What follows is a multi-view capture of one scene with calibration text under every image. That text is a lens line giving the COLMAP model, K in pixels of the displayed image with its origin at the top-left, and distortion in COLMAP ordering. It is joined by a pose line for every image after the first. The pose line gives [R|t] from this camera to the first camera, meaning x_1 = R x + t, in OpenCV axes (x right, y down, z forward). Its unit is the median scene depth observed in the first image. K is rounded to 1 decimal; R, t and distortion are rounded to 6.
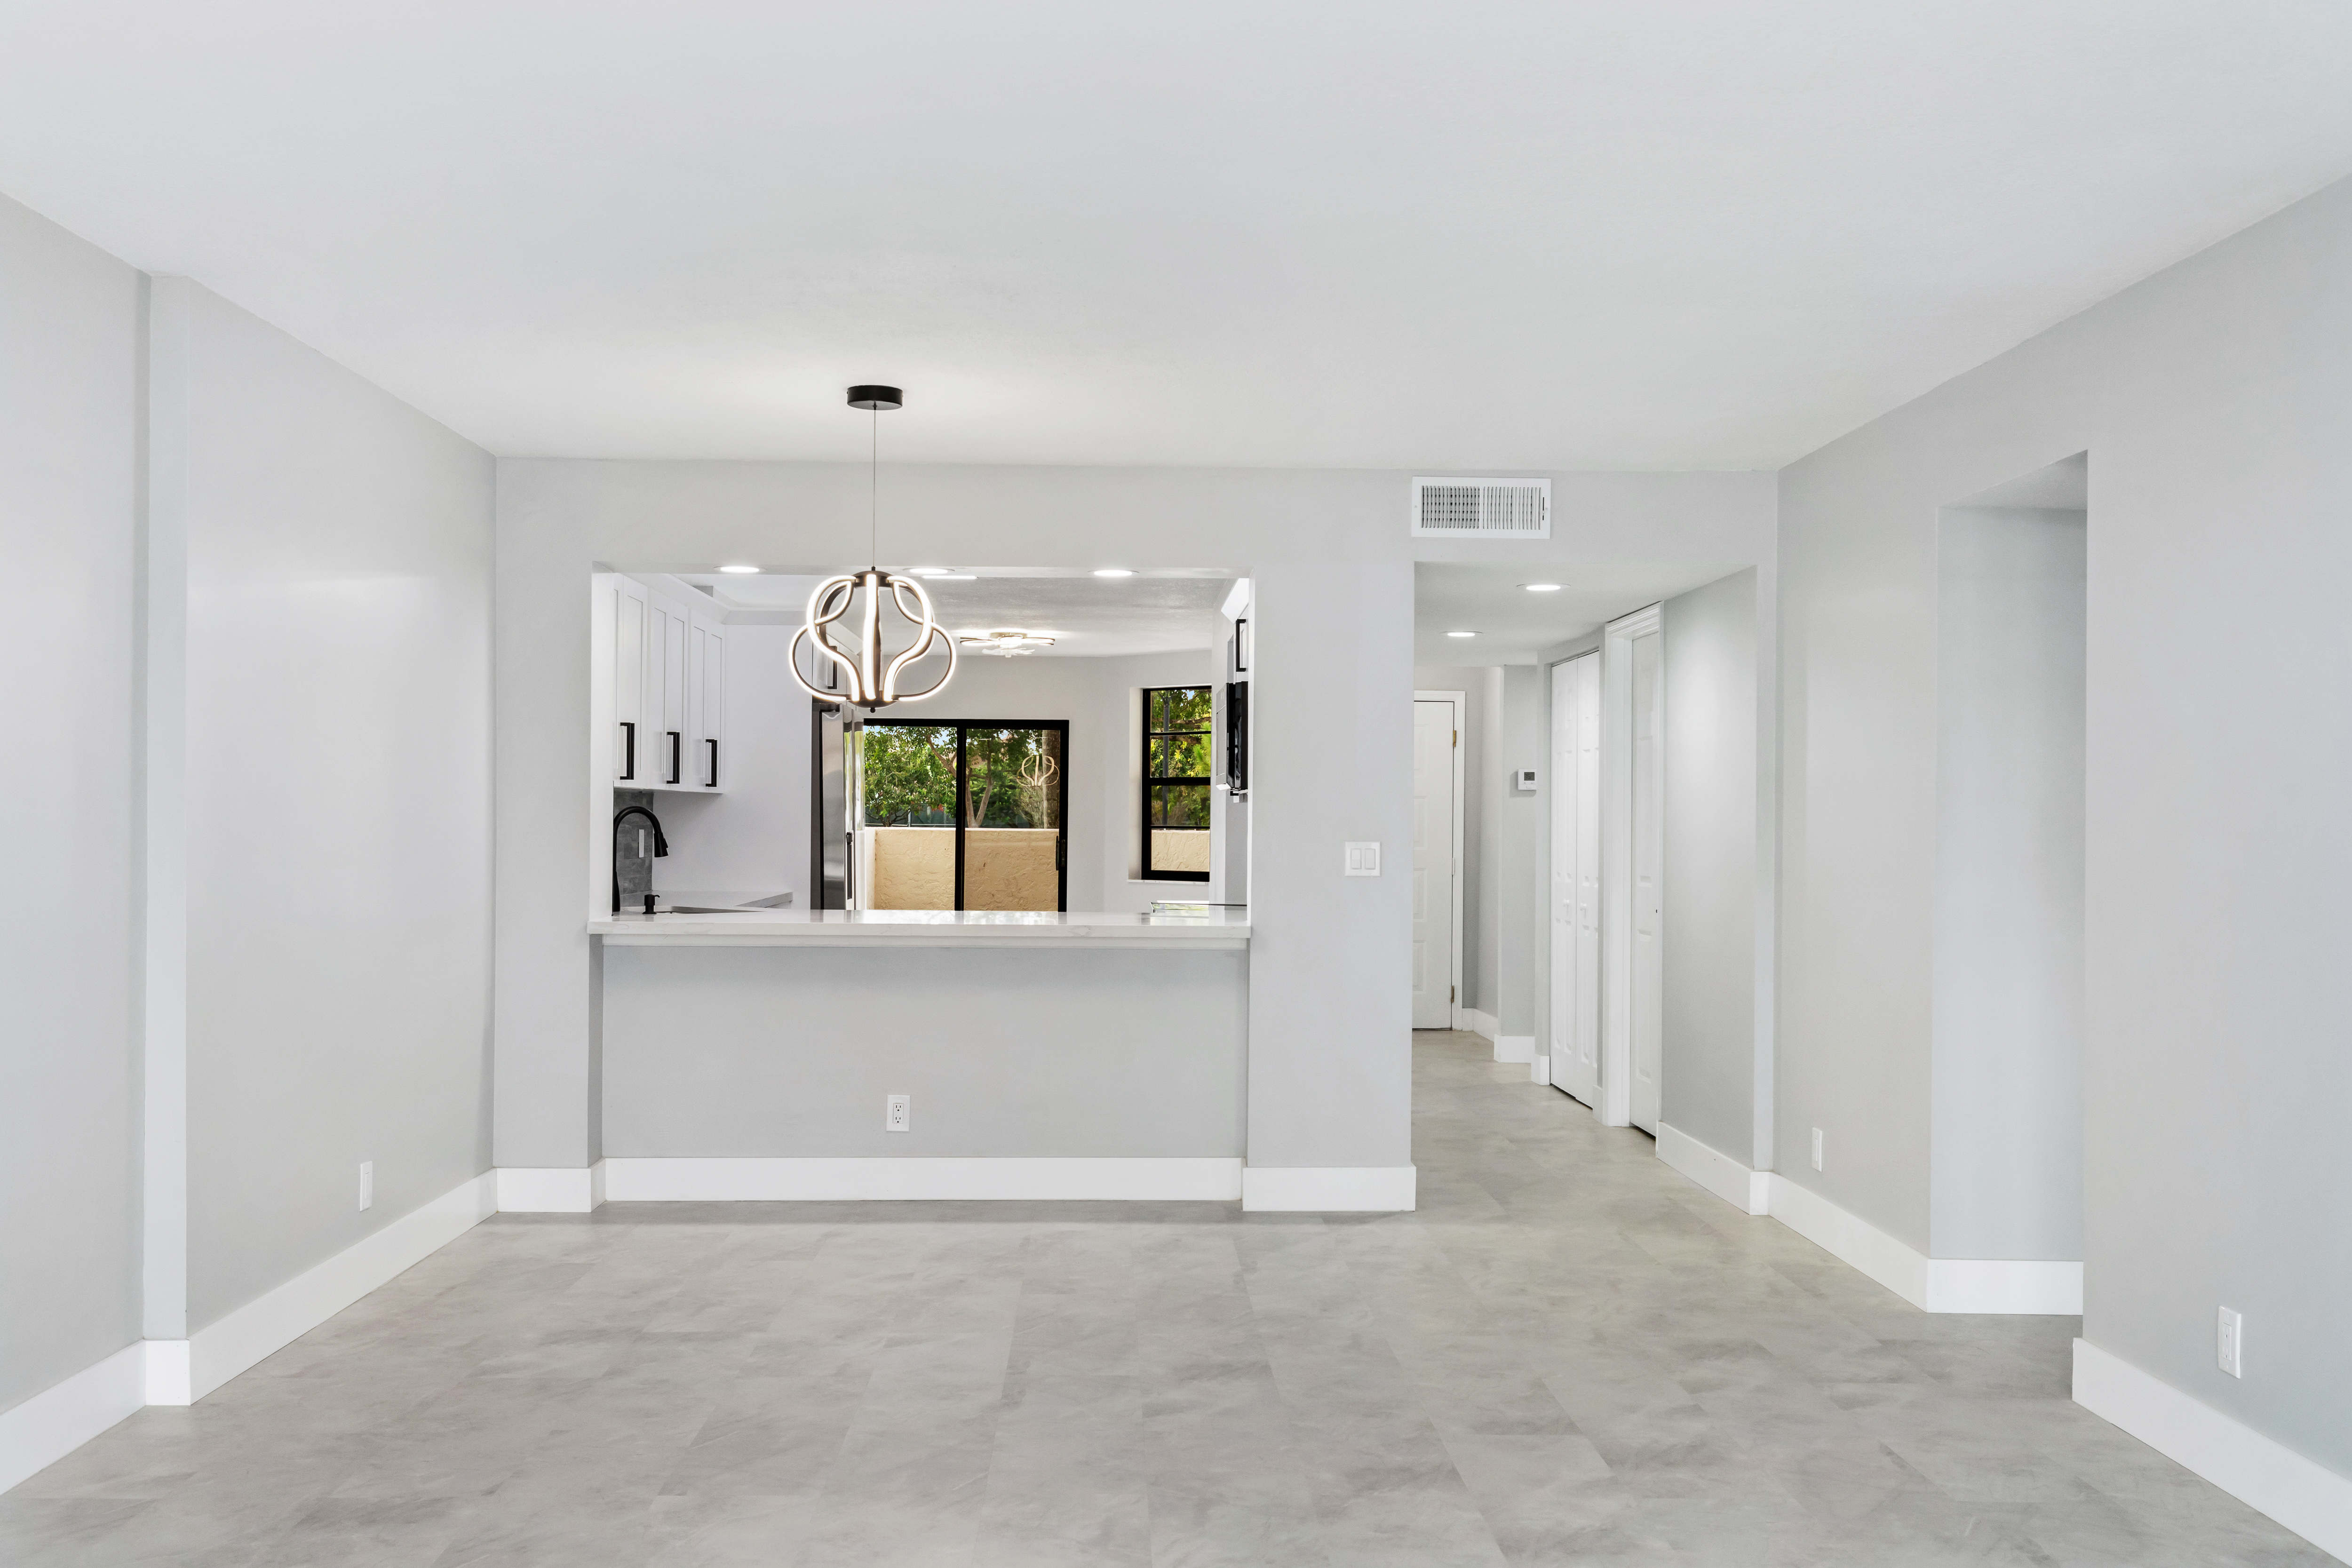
lens RADIAL K [[2370.5, 0, 1167.3], [0, 2370.5, 814.1], [0, 0, 1]] dist [0.005517, 0.002484]
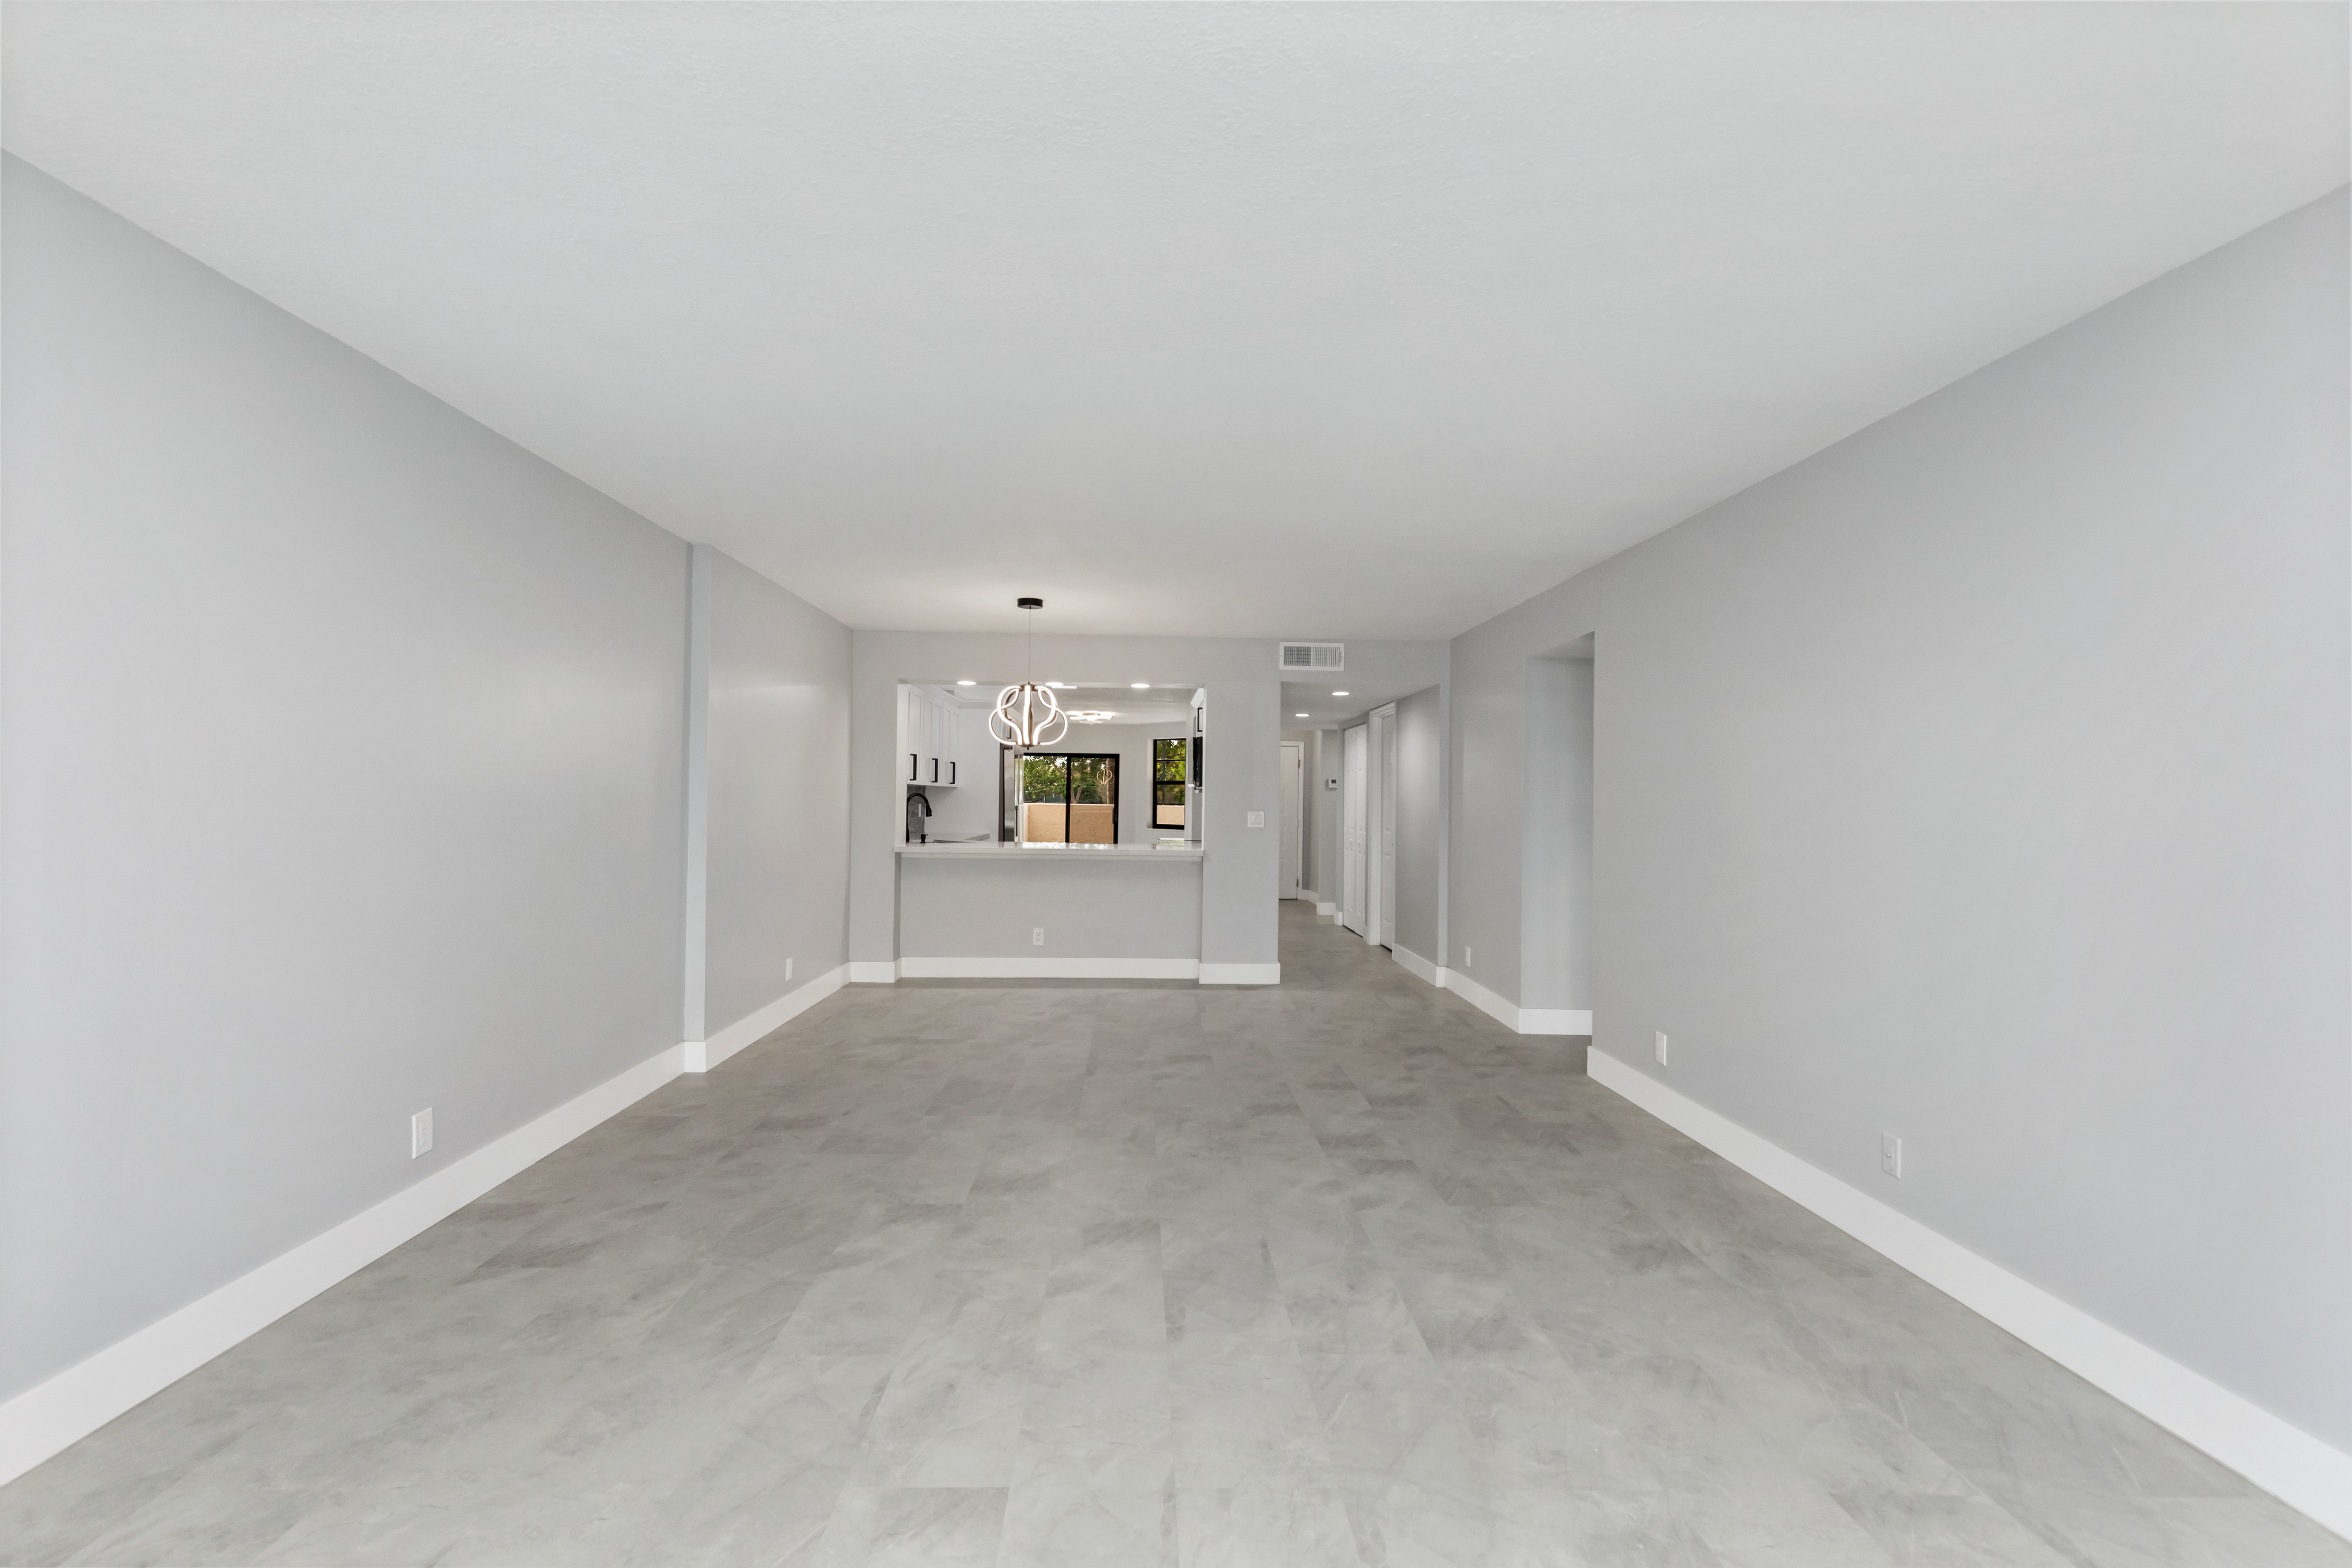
lens RADIAL K [[1076.5, 0, 1164.4], [0, 1076.5, 782.1], [0, 0, 1]] dist [0.002118, 0.000089]
pose [[0.999981, 0.006100, 0.000563, -0.001177], [-0.006092, 0.999889, -0.013602, -0.001067], [-0.000646, 0.013599, 0.999907, 0.026172]]
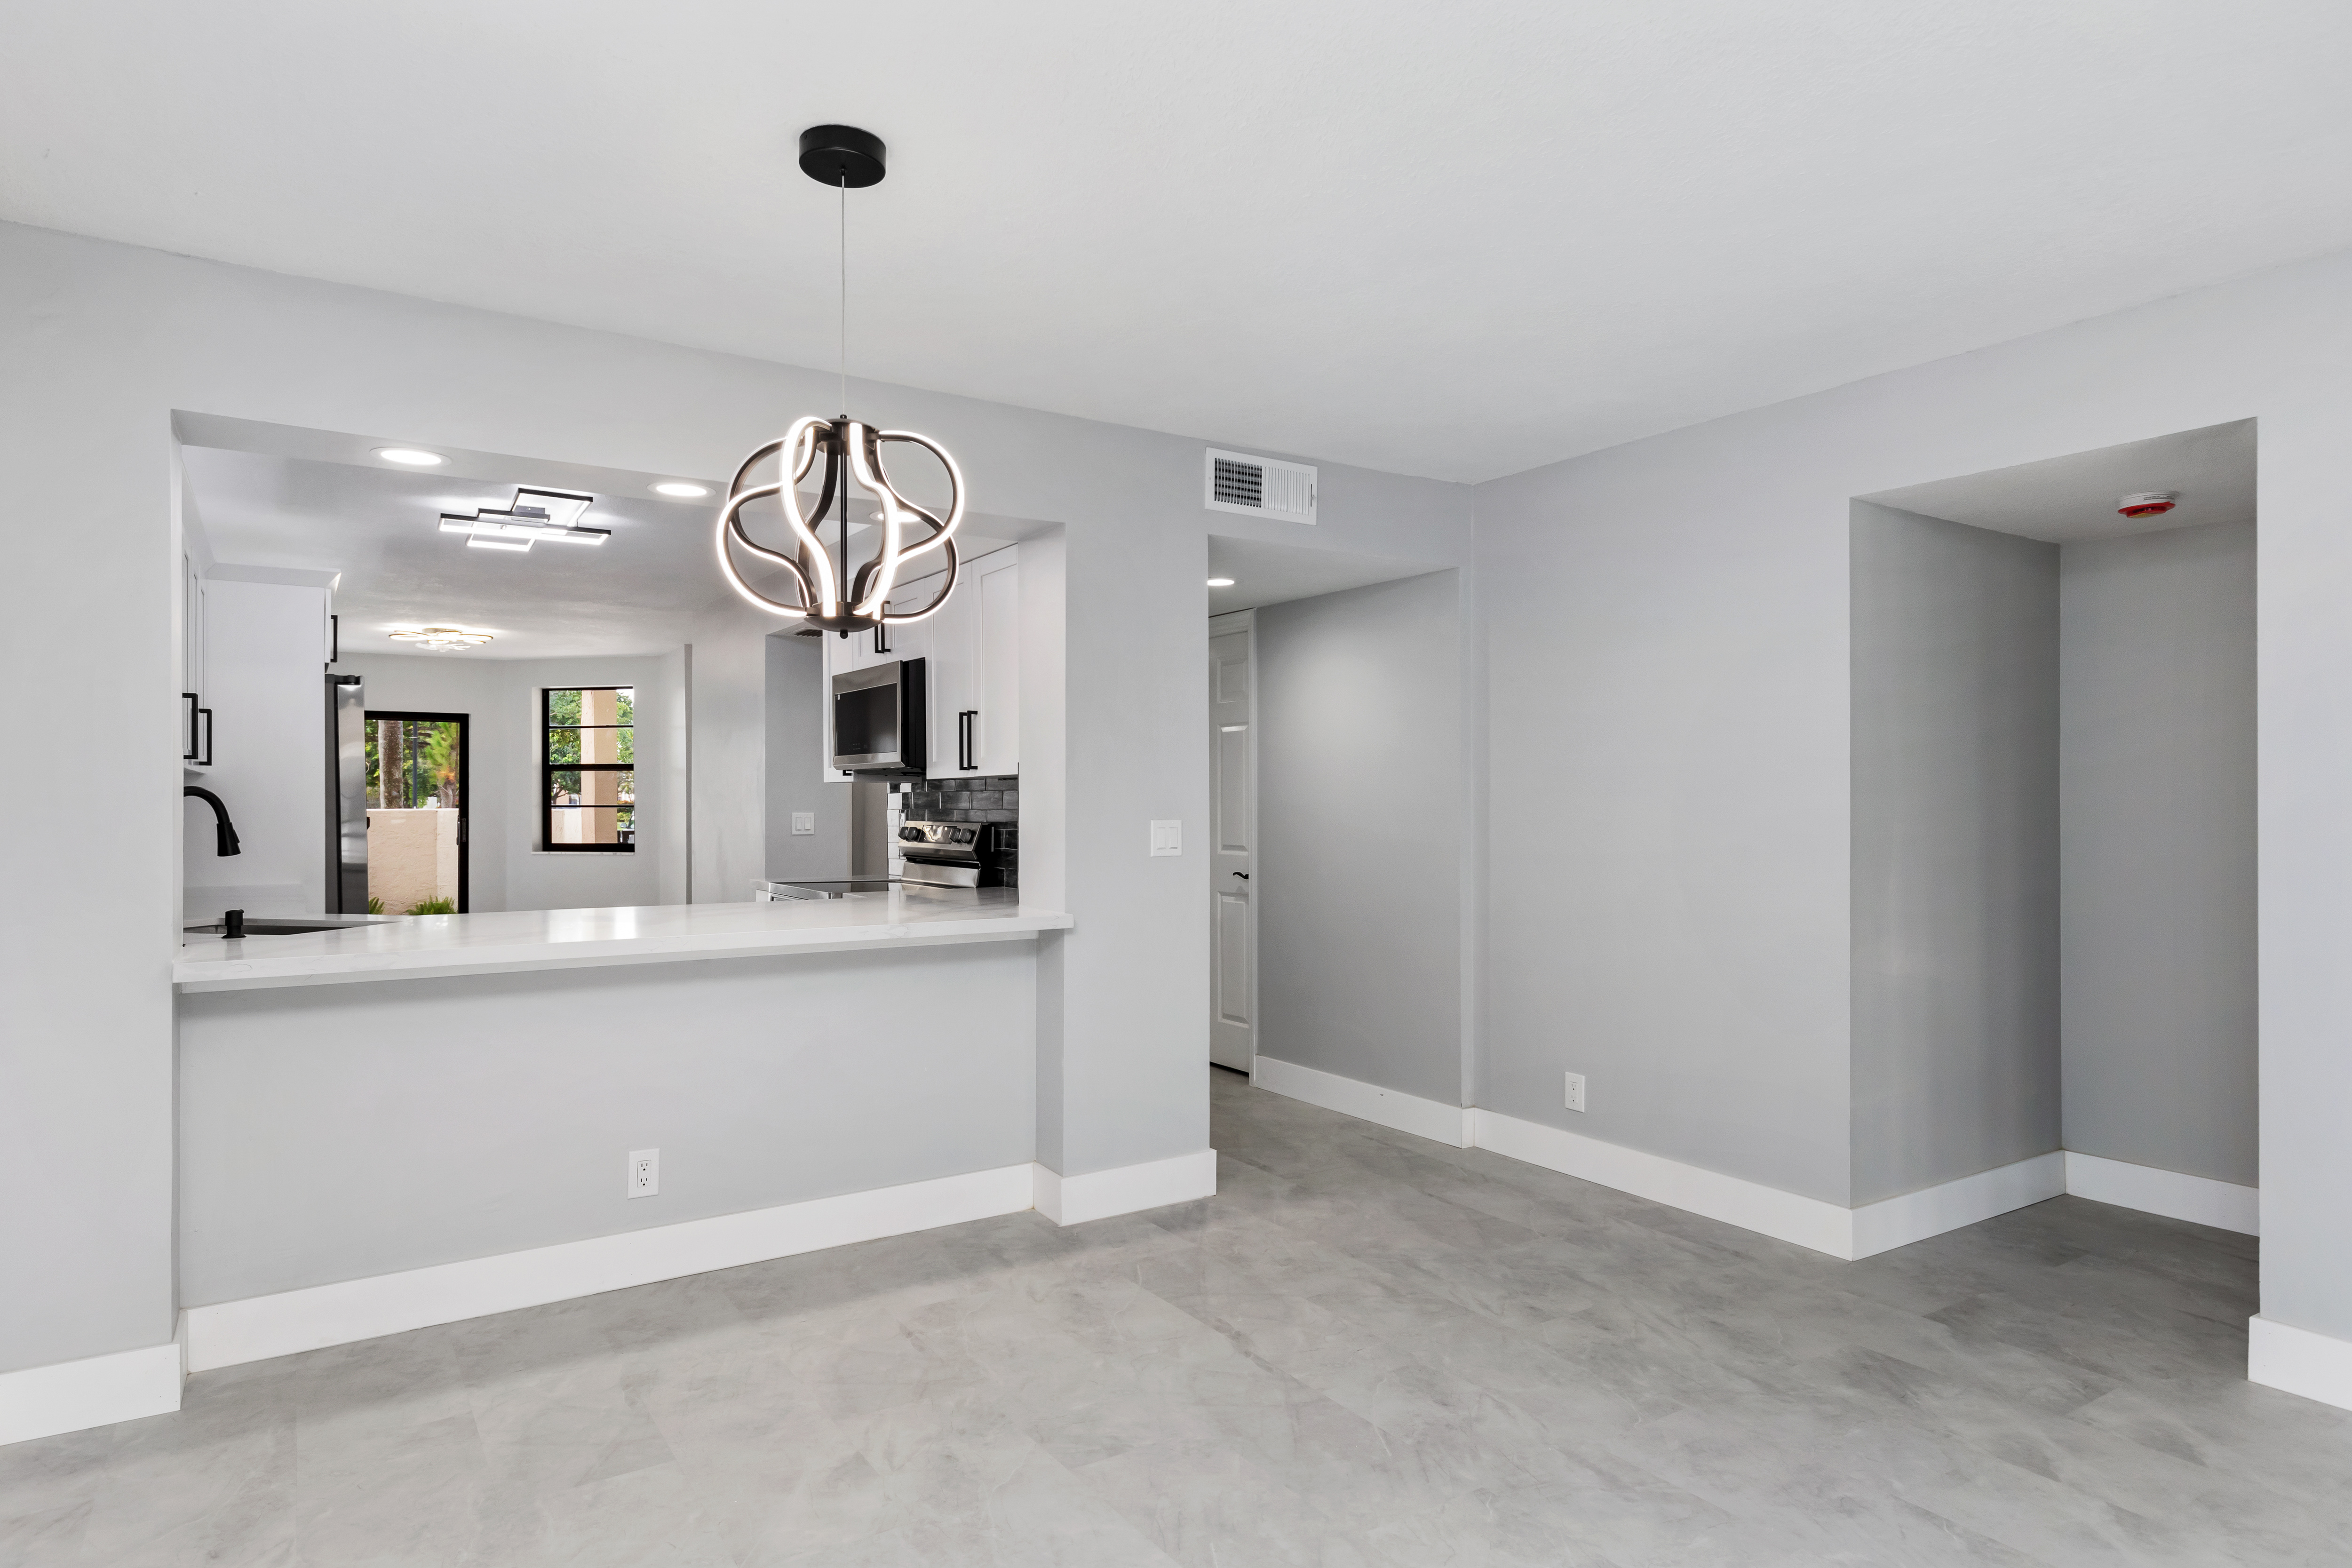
lens RADIAL K [[1342.5, 0, 1176.0], [0, 1342.5, 784.0], [0, 0, 1]] dist [-0.016445, -0.000353]
pose [[0.838114, -0.001696, 0.545492, -0.208645], [0.005992, 0.999963, -0.006098, 0.000391], [-0.545462, 0.008380, 0.838094, 0.535721]]
